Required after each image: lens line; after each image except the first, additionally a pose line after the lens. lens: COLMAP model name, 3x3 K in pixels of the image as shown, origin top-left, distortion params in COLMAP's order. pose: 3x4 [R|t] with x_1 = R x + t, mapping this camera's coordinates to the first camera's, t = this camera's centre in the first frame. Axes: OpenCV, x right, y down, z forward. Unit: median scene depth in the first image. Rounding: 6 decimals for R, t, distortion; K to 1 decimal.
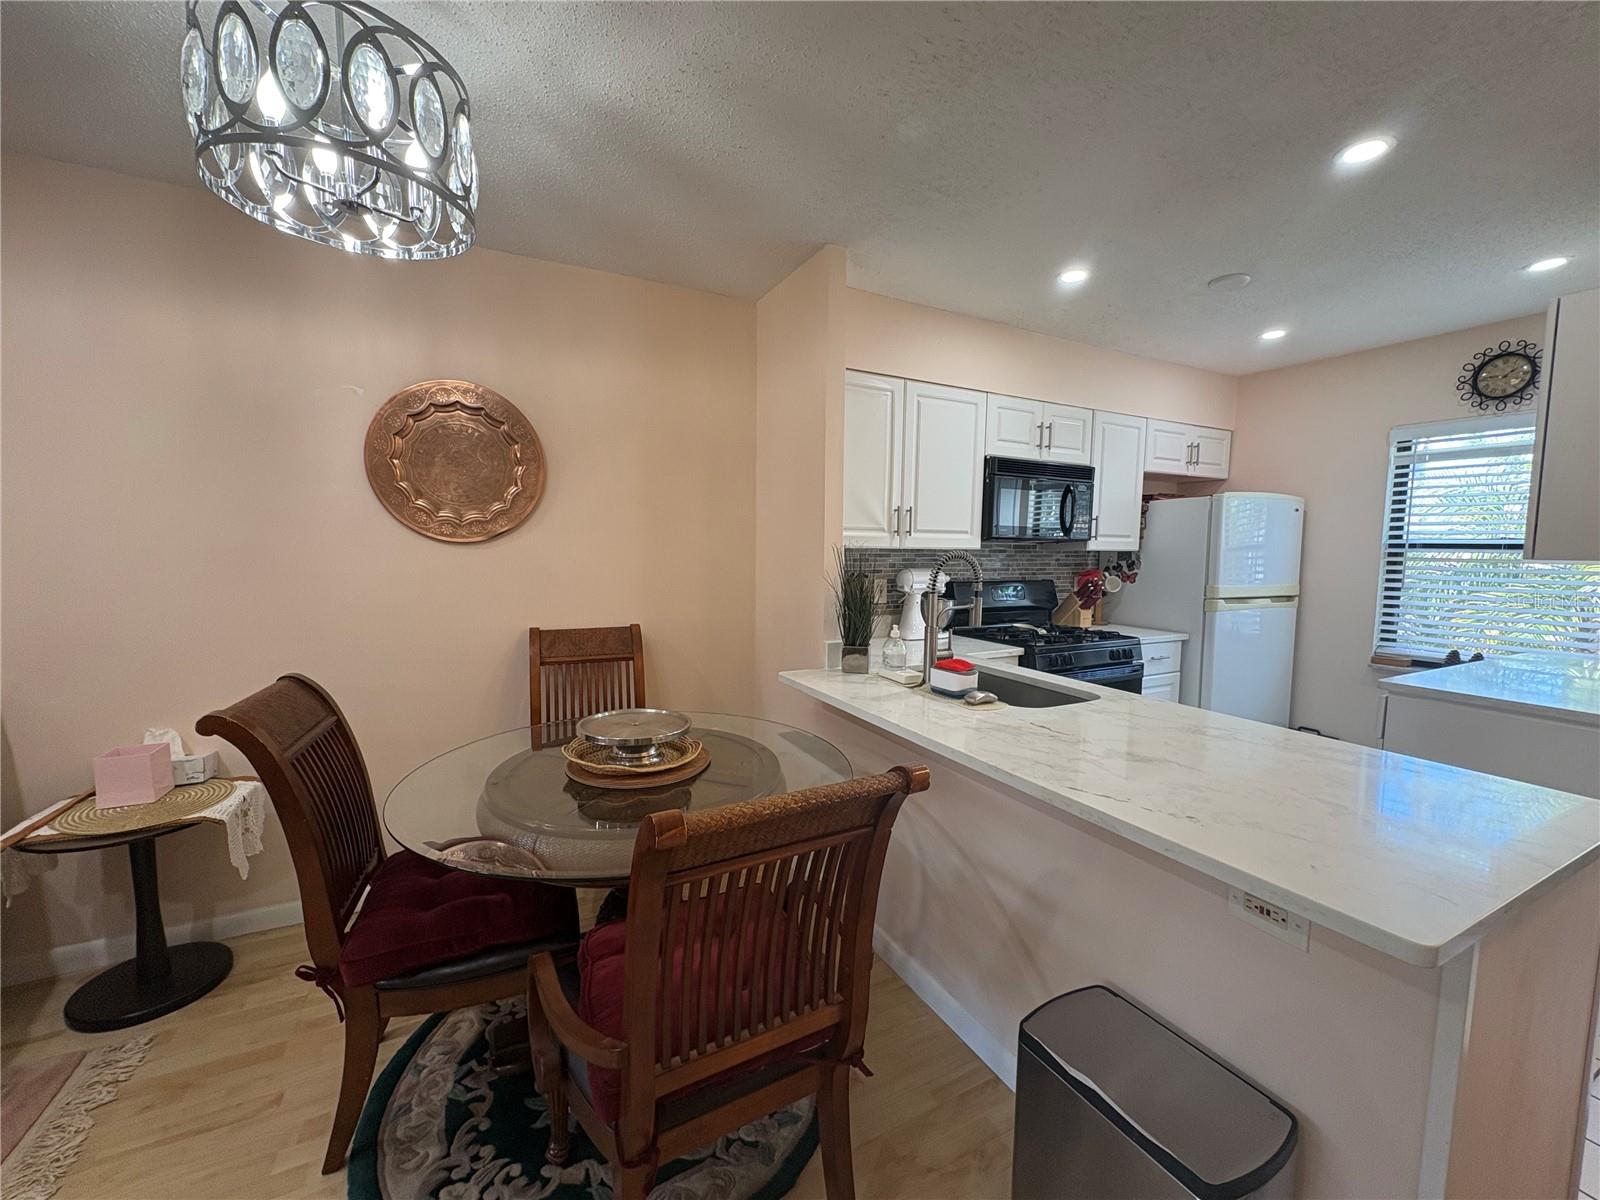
lens RADIAL K [[638.1, 0, 800.0], [0, 638.1, 602.6], [0, 0, 1]] dist [0.000467, 0.000199]
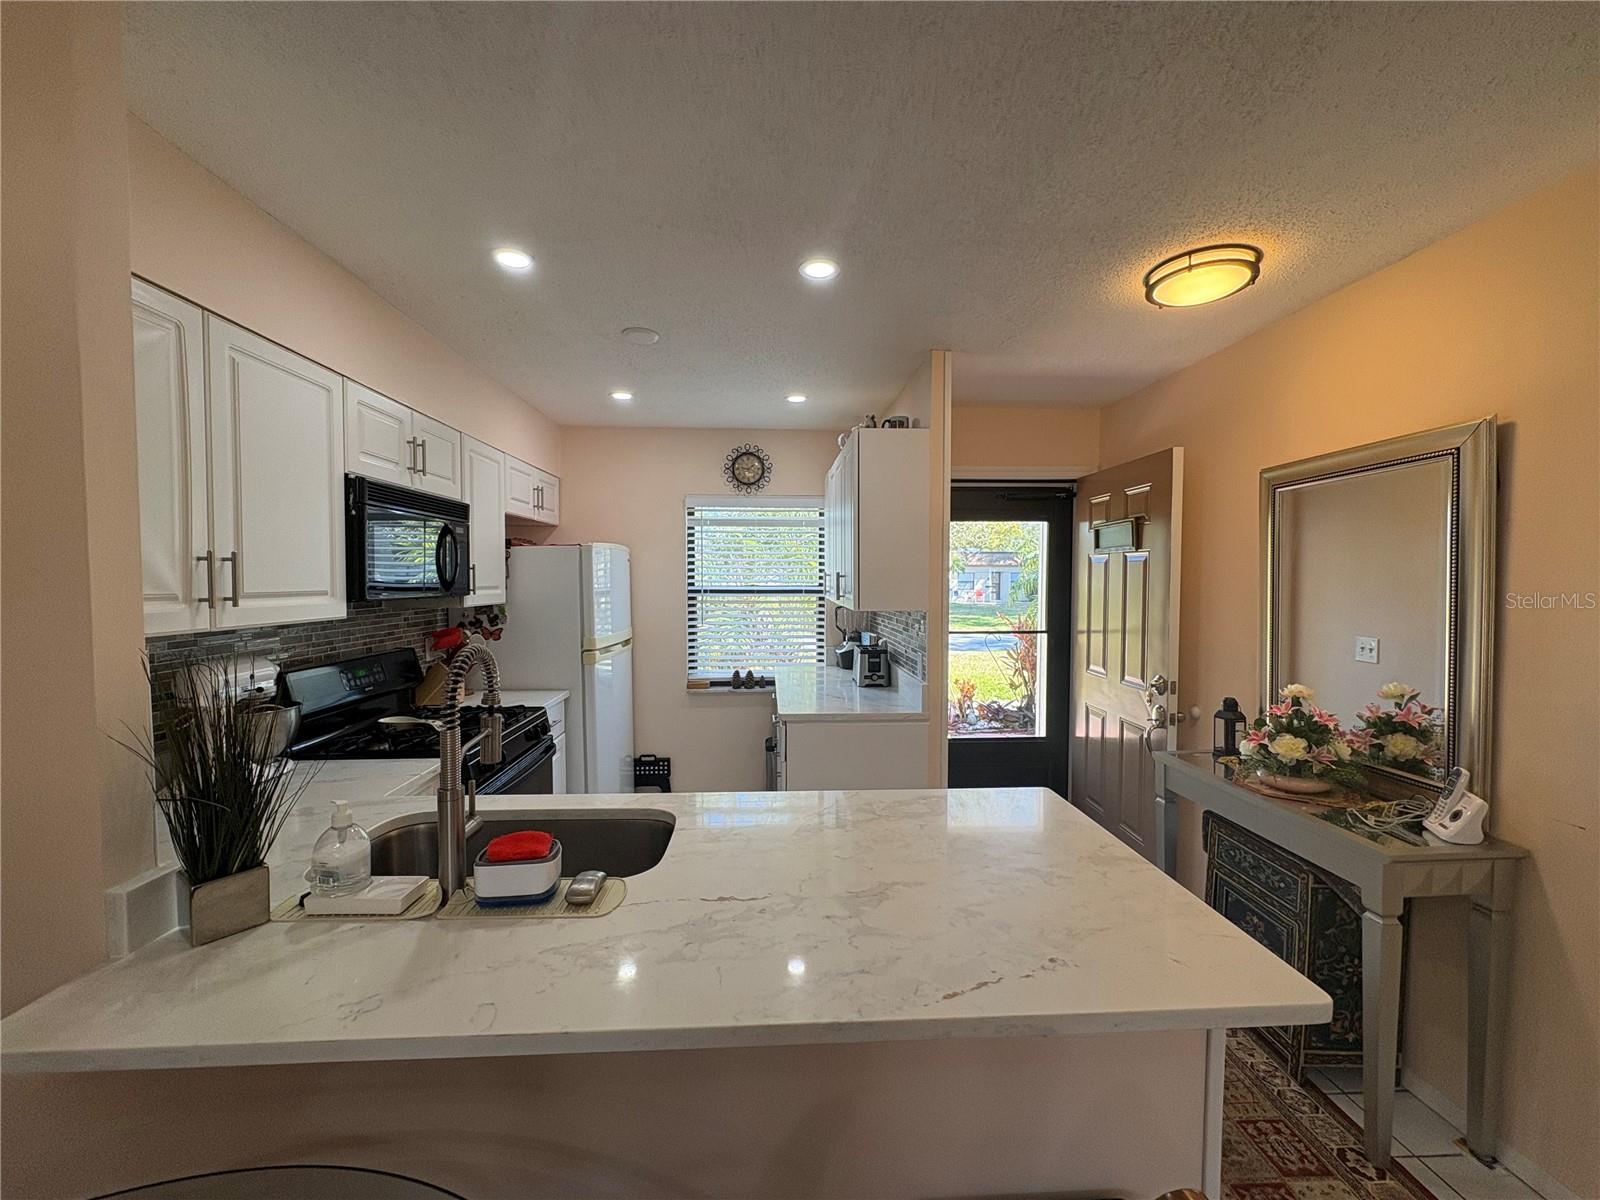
lens RADIAL K [[638.1, 0, 802.0], [0, 638.1, 602.0], [0, 0, 1]] dist [0.000467, 0.000199]
pose [[0.416223, -0.043842, 0.908205, -0.102388], [0.084826, 0.996353, 0.009222, -0.064747], [-0.905297, 0.073201, 0.418424, 0.309284]]
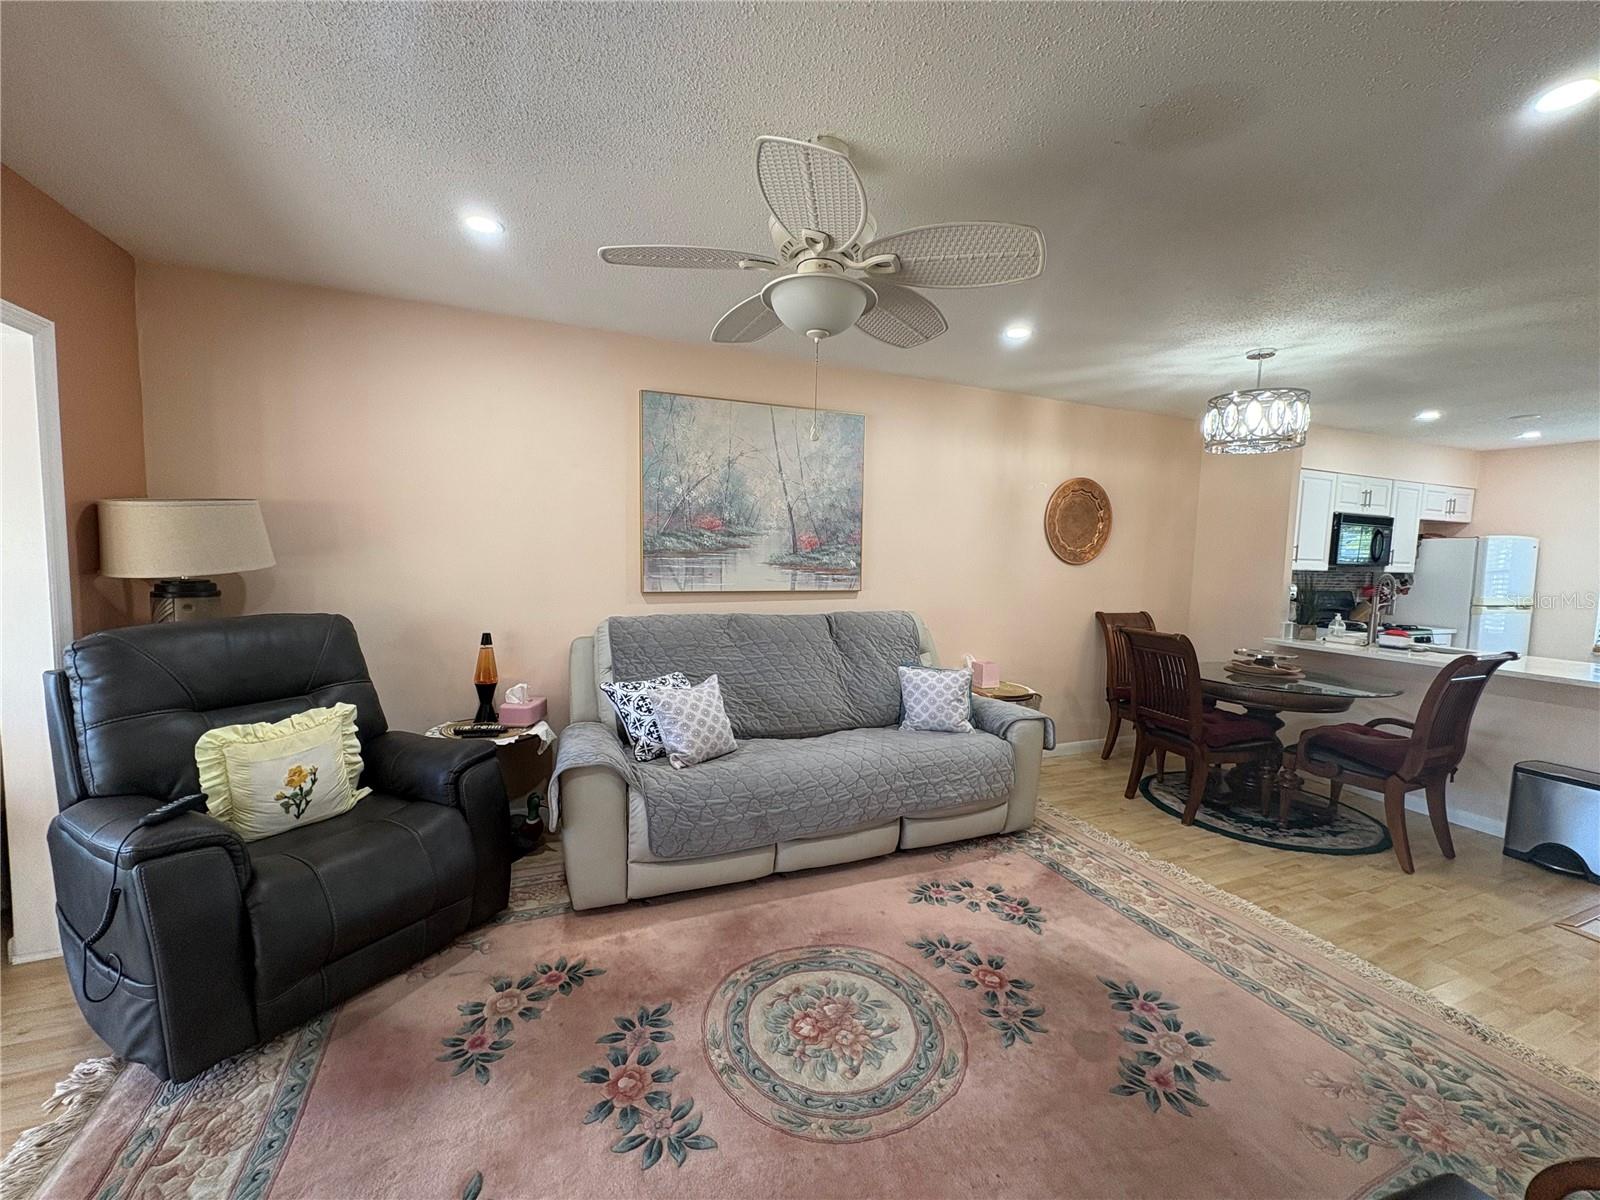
lens RADIAL K [[638.1, 0, 805.5], [0, 638.1, 602.8], [0, 0, 1]] dist [0.000467, 0.000199]
pose [[0.996170, 0.022378, -0.084521, -0.842461], [-0.023383, 0.999667, -0.010911, 0.042201], [0.084248, 0.012846, 0.996362, -0.664359]]
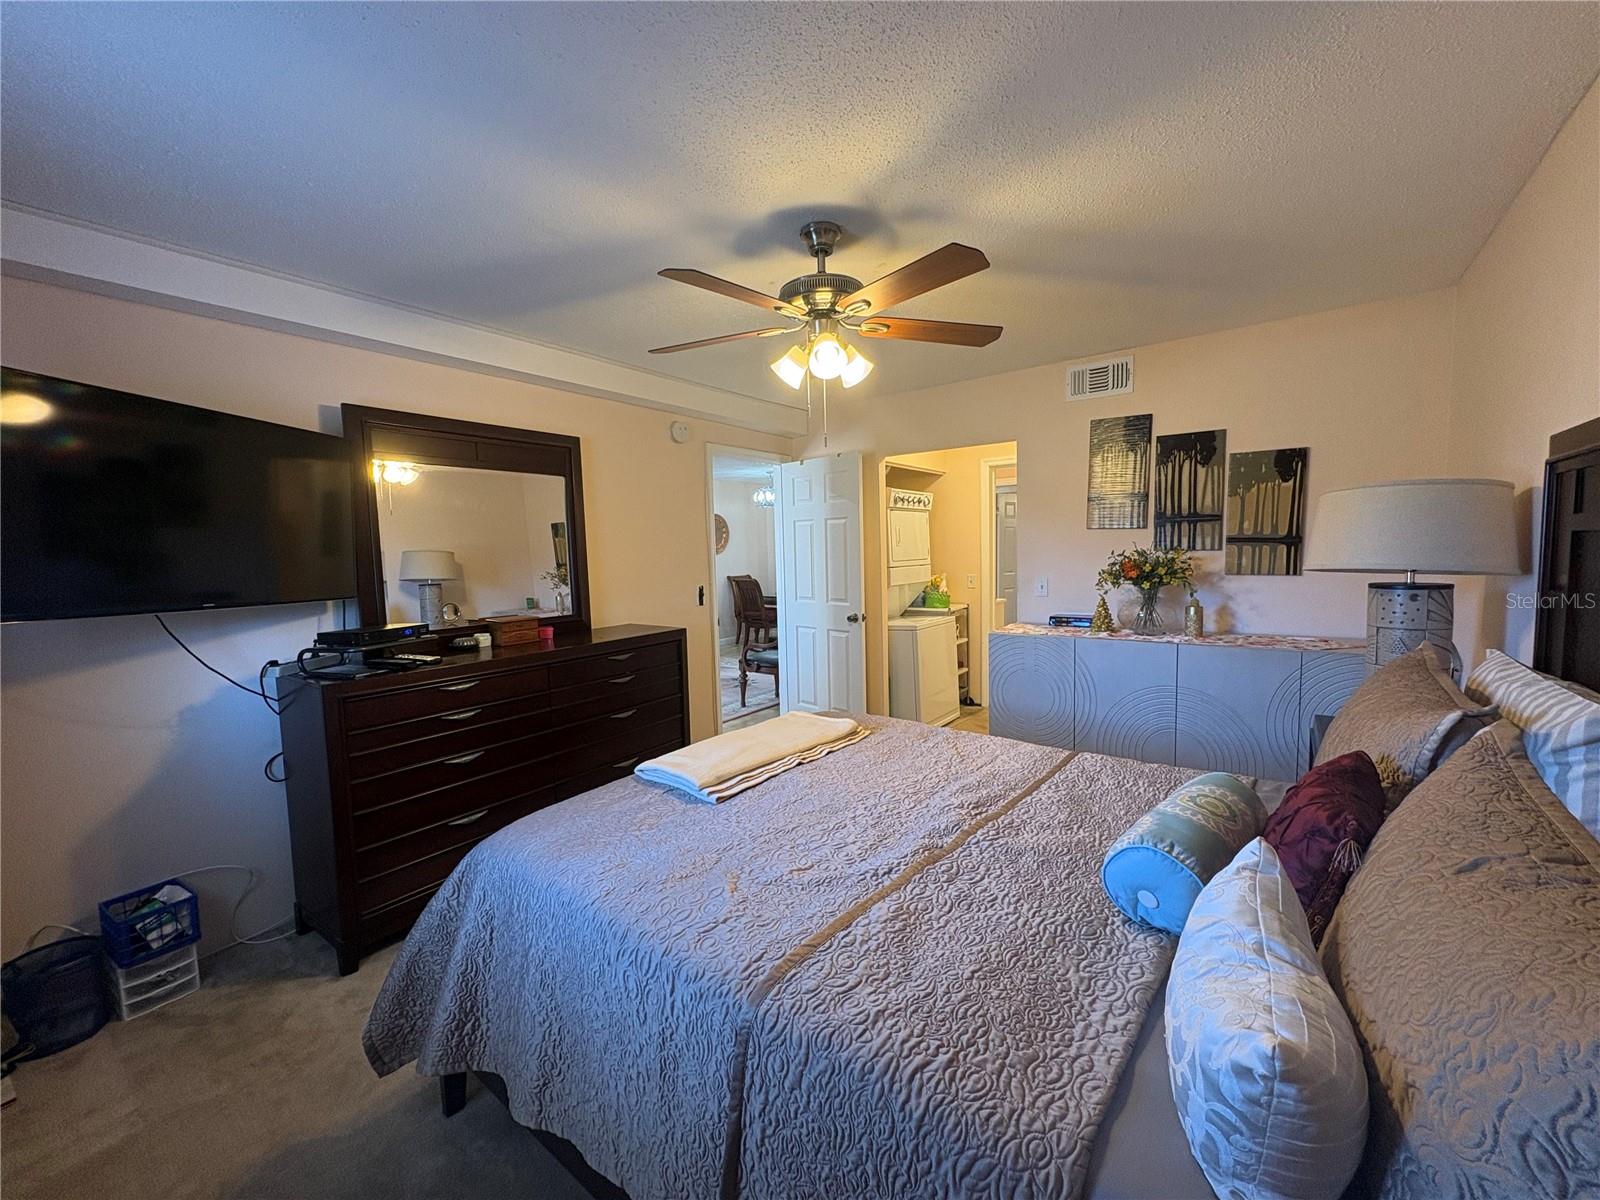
lens RADIAL K [[638.1, 0, 801.8], [0, 638.1, 600.2], [0, 0, 1]] dist [0.000467, 0.000199]
pose [[0.913507, -0.068148, 0.401075, -1.206264], [0.071201, 0.997435, 0.007307, 0.147432], [-0.400544, 0.021881, 0.916016, -2.079872]]
